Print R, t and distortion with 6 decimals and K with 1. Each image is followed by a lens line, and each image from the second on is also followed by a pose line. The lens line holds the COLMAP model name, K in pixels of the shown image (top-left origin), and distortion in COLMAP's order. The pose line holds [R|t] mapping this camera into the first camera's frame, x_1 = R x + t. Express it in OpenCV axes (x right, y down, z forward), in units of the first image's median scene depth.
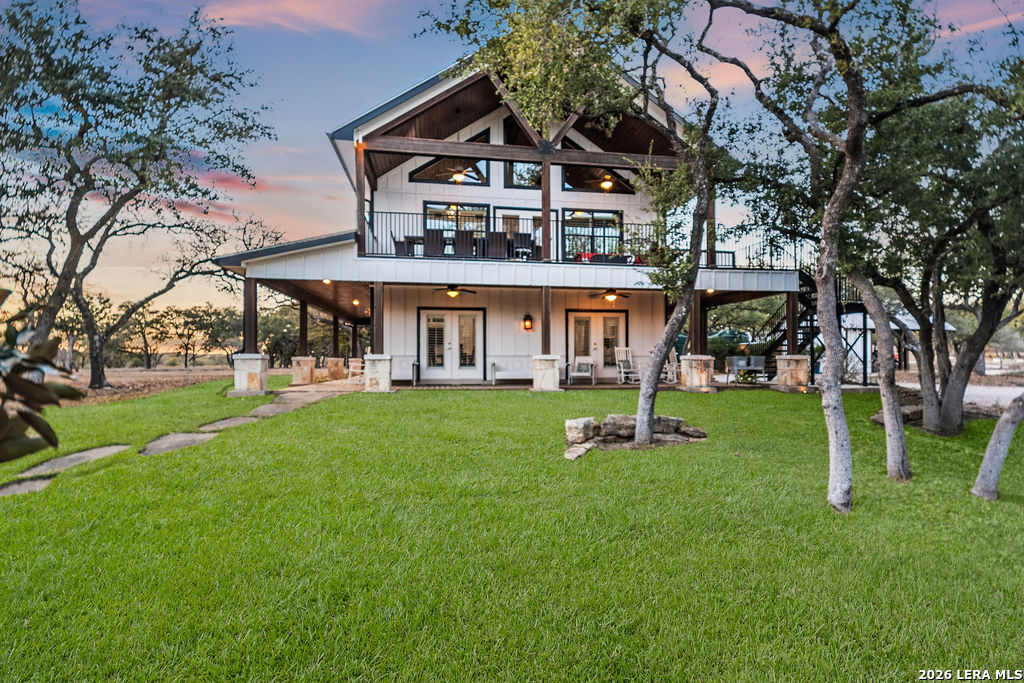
lens RADIAL K [[524.0, 0, 511.7], [0, 524.0, 346.3], [0, 0, 1]] dist [0.001625, -0.000764]
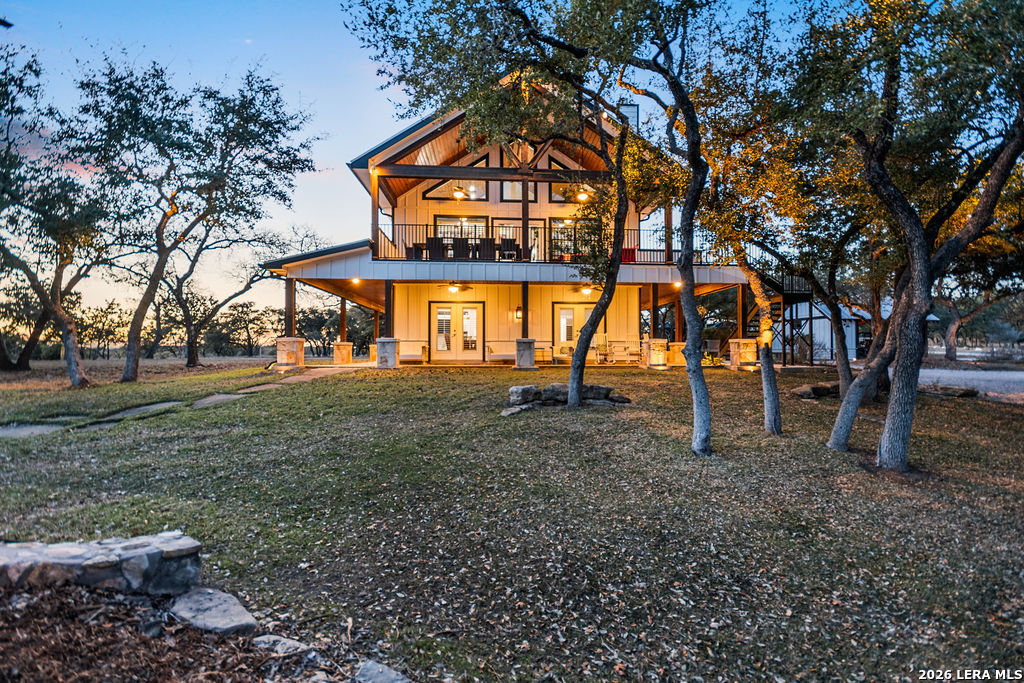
lens RADIAL K [[453.7, 0, 512.0], [0, 453.7, 337.3], [0, 0, 1]] dist [0.000350, -0.005252]
pose [[0.995245, -0.002634, -0.097369, 0.132948], [0.002081, 0.999981, -0.005780, 0.018716], [0.097383, 0.005550, 0.995232, -0.045742]]
